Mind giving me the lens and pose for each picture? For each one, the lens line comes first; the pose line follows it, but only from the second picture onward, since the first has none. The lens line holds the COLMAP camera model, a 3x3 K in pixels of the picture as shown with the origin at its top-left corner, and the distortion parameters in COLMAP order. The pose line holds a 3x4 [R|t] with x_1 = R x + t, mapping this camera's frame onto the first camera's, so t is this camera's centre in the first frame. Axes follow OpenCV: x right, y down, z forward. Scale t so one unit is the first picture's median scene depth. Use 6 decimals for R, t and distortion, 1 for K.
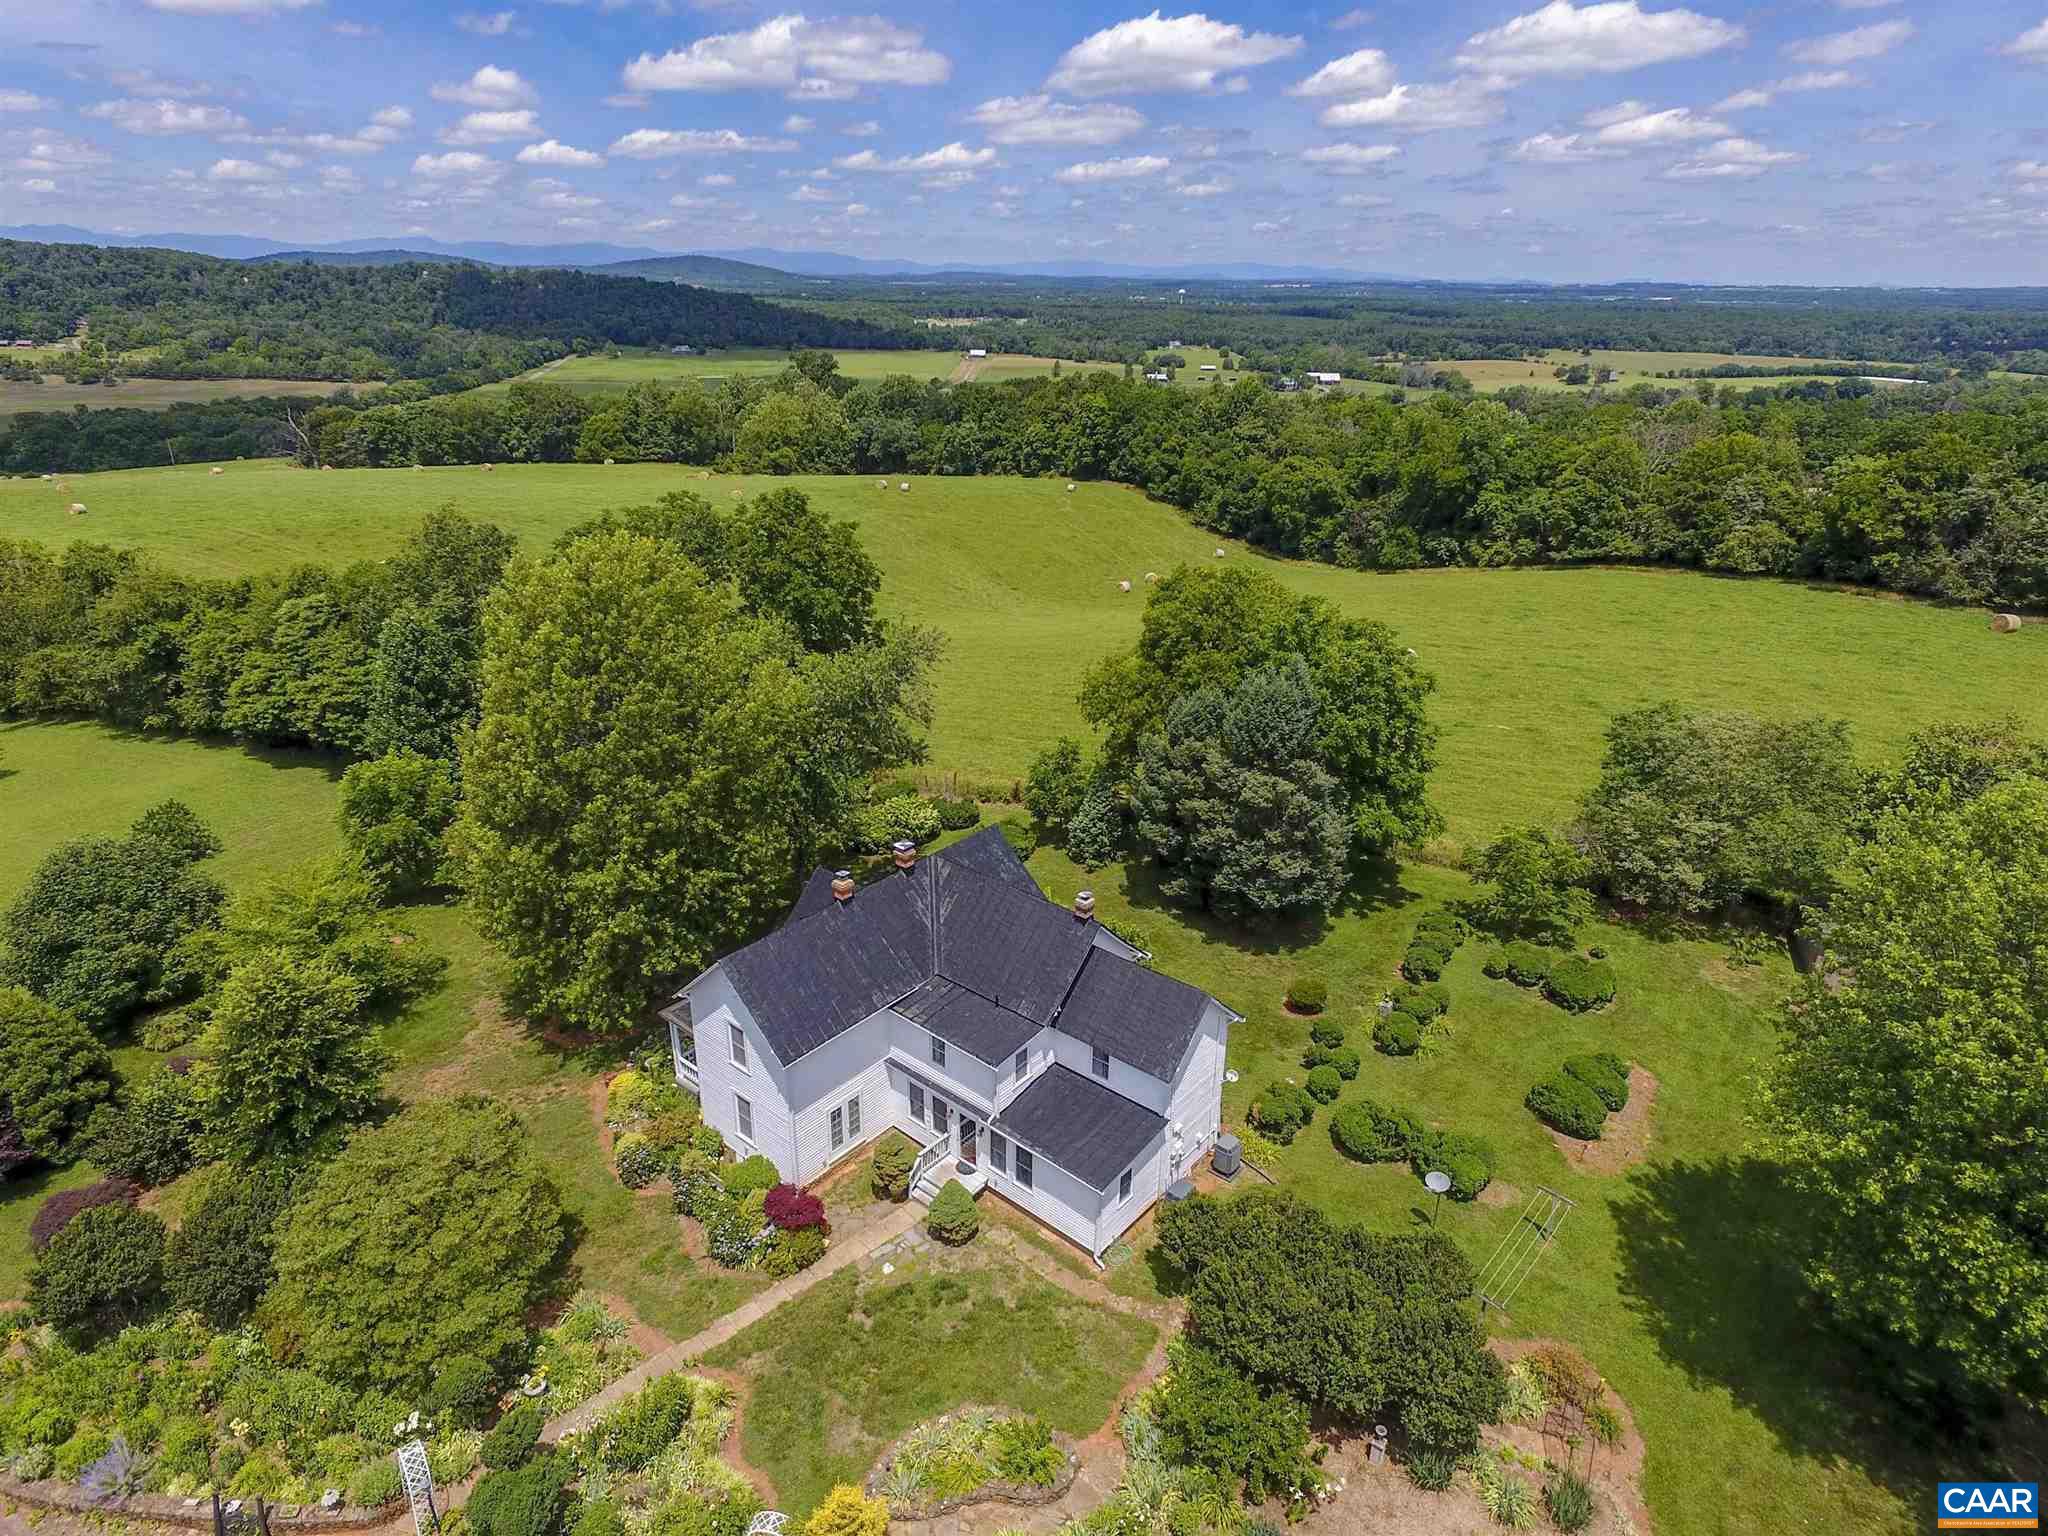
lens RADIAL K [[1184.7, 0, 1021.8], [0, 1184.7, 763.9], [0, 0, 1]] dist [-0.004527, 0.017187]
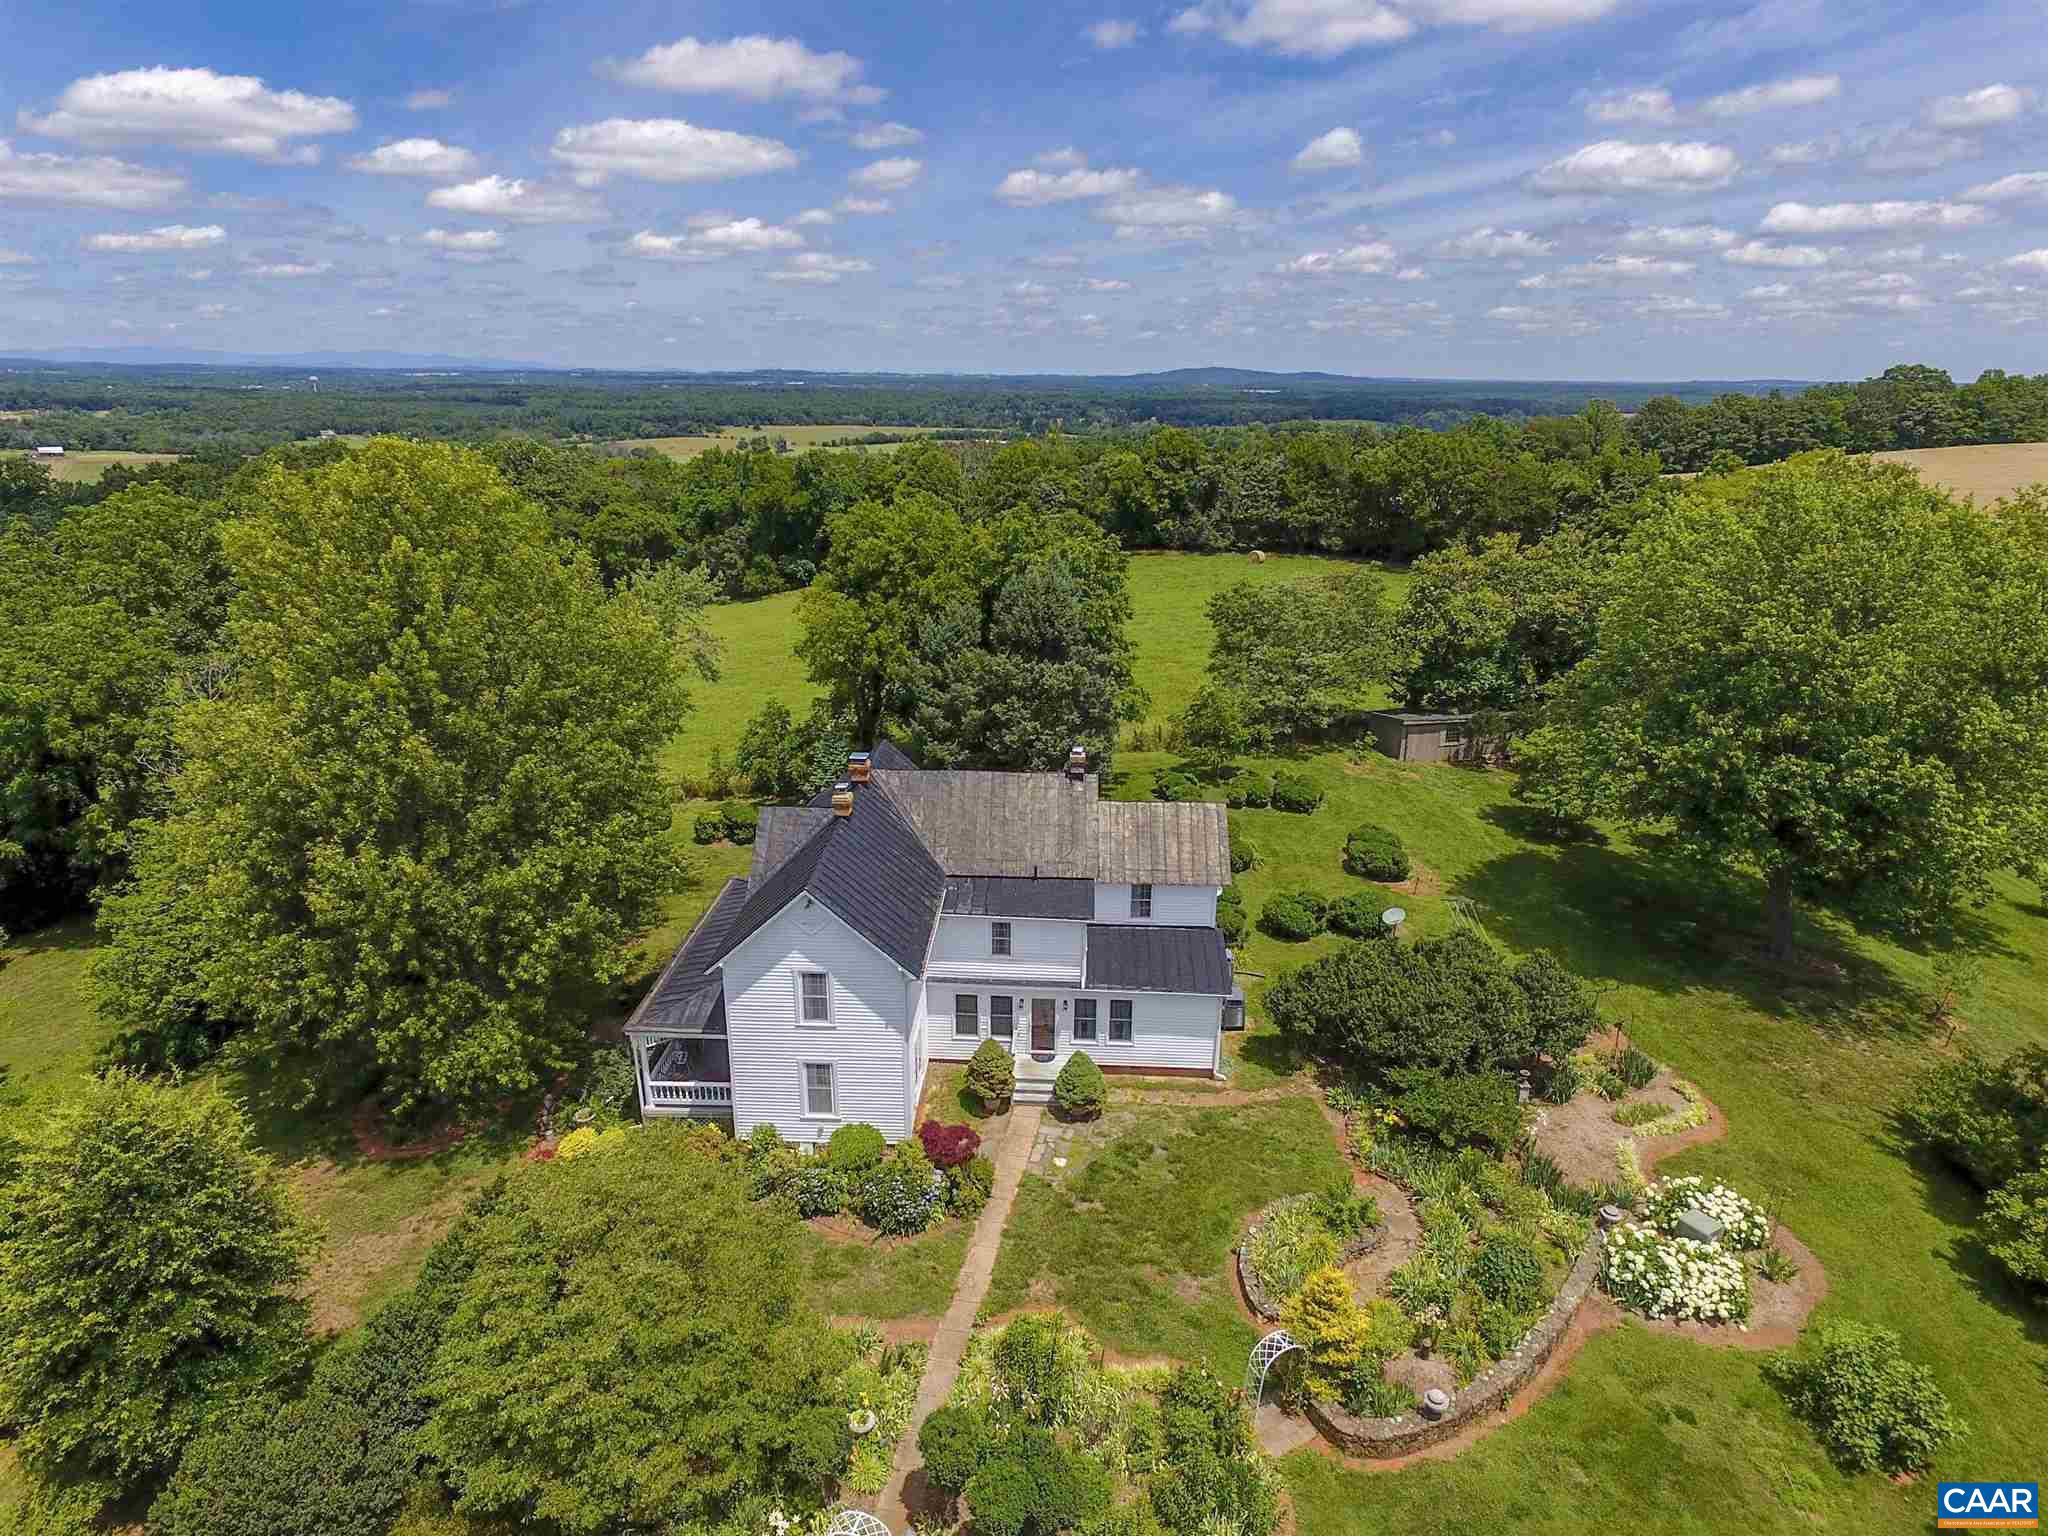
lens RADIAL K [[1184.7, 0, 1021.8], [0, 1184.7, 763.9], [0, 0, 1]] dist [-0.004527, 0.017187]
pose [[0.797407, -0.195252, 0.570981, -0.345612], [0.232292, 0.972612, 0.008185, 0.063977], [-0.556941, 0.126108, 0.820923, 0.128146]]
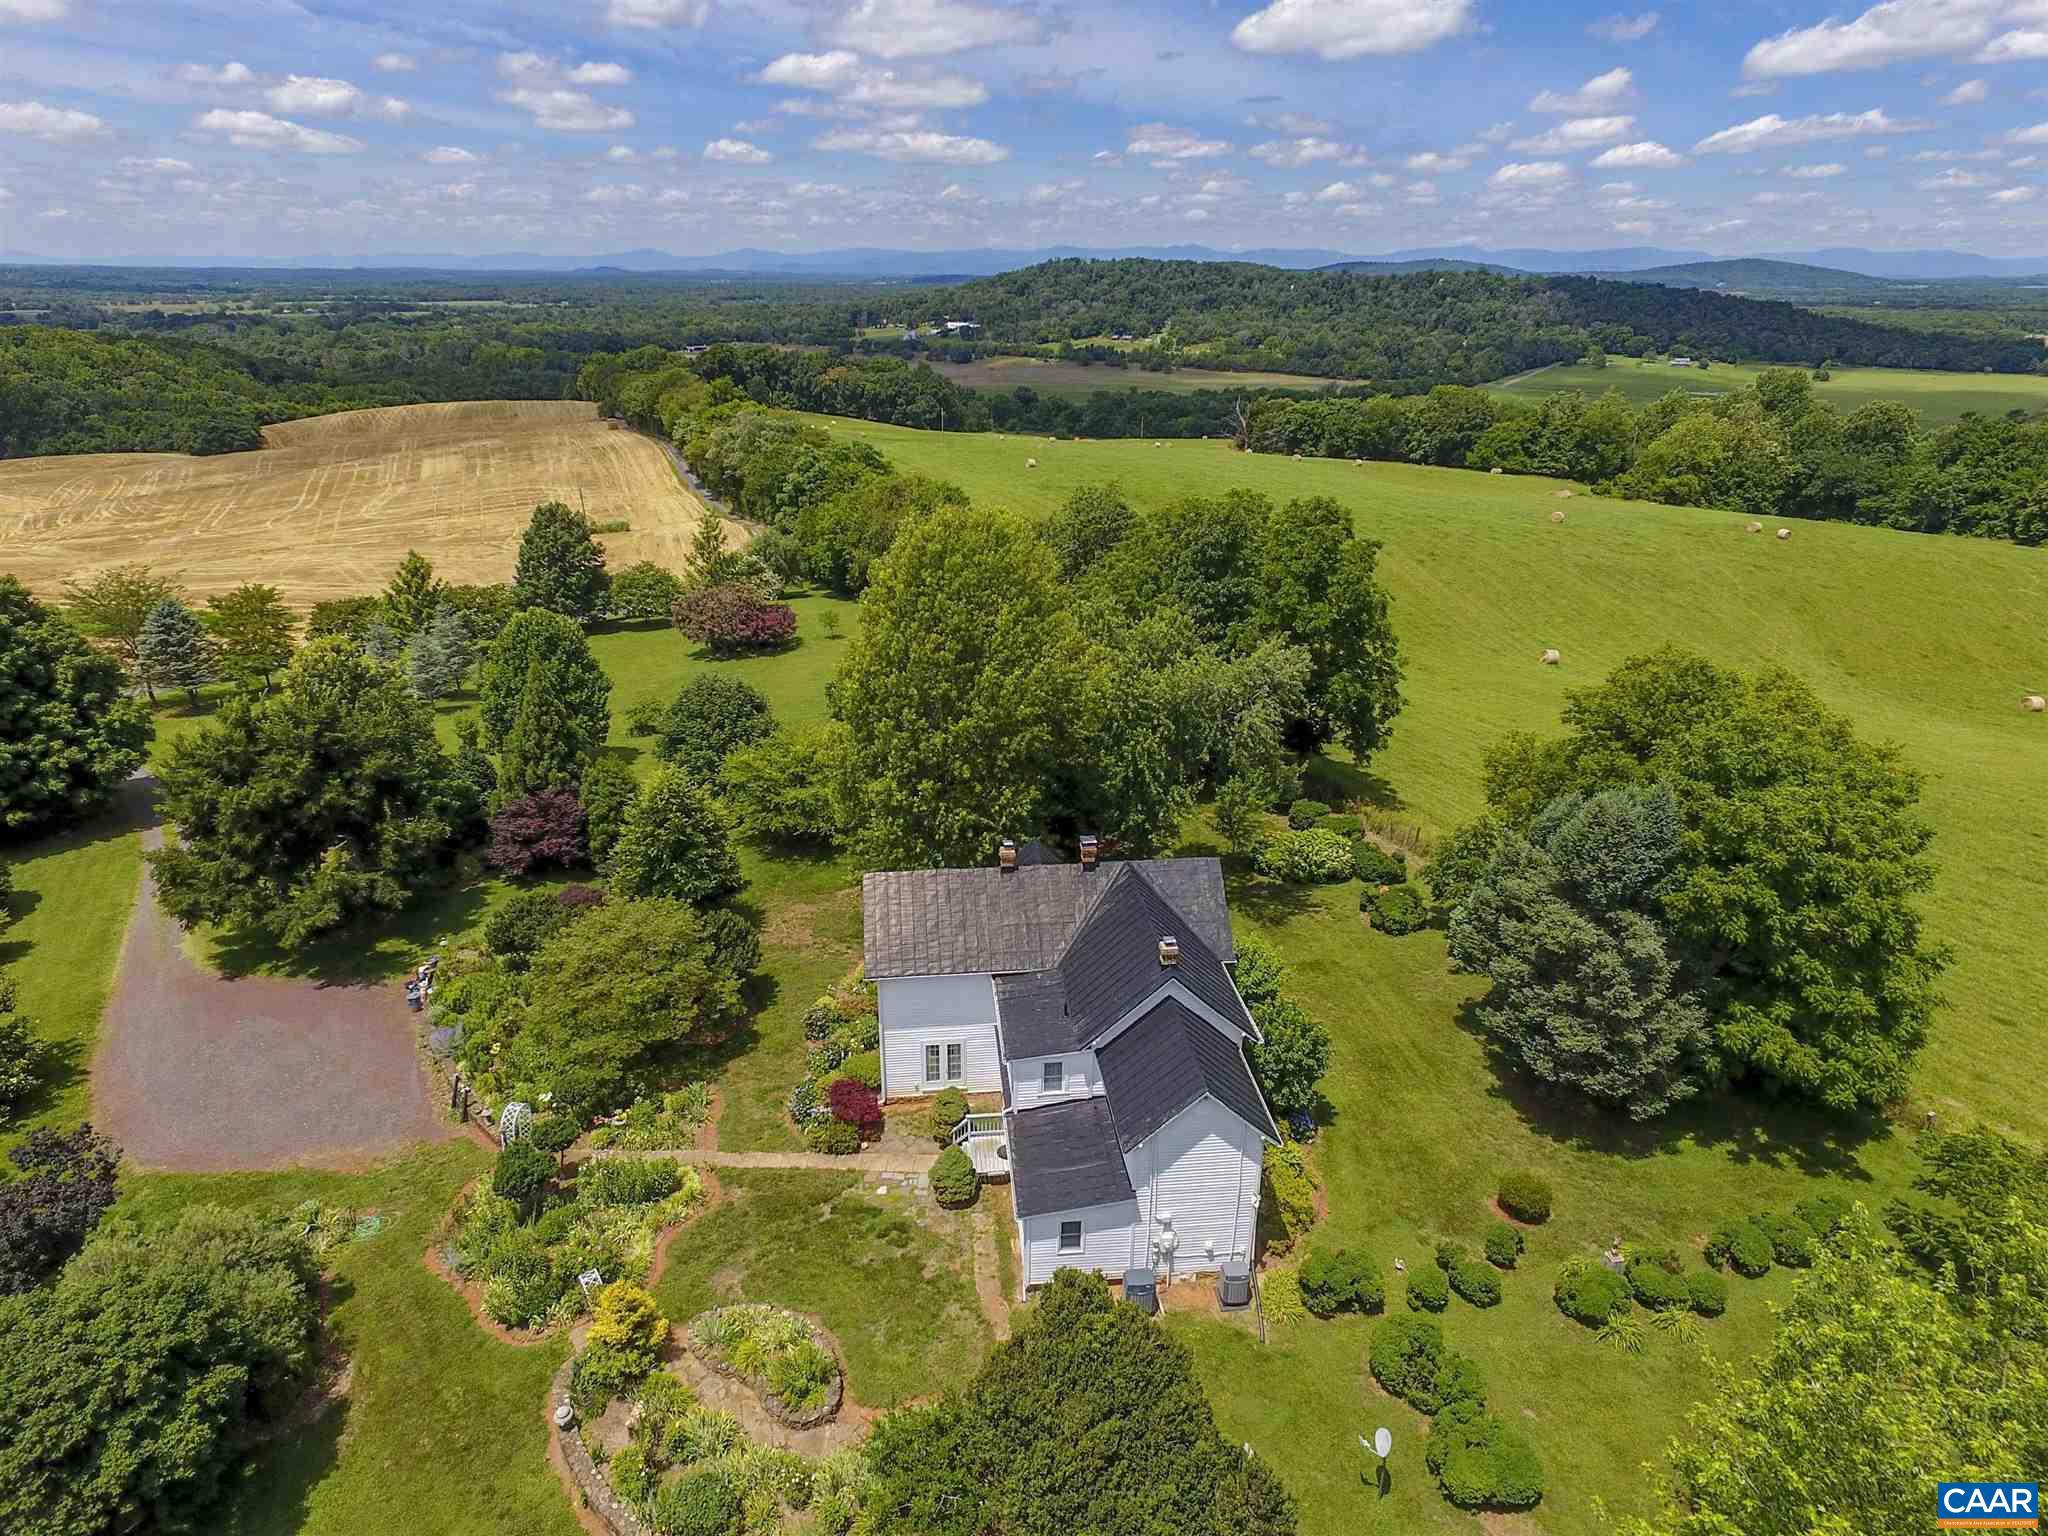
lens RADIAL K [[1184.7, 0, 1021.8], [0, 1184.7, 763.9], [0, 0, 1]] dist [-0.004527, 0.017187]
pose [[0.720947, 0.260912, -0.641997, 0.329997], [-0.263947, 0.959972, 0.093733, -0.049767], [0.640755, 0.101877, 0.760956, 0.121328]]
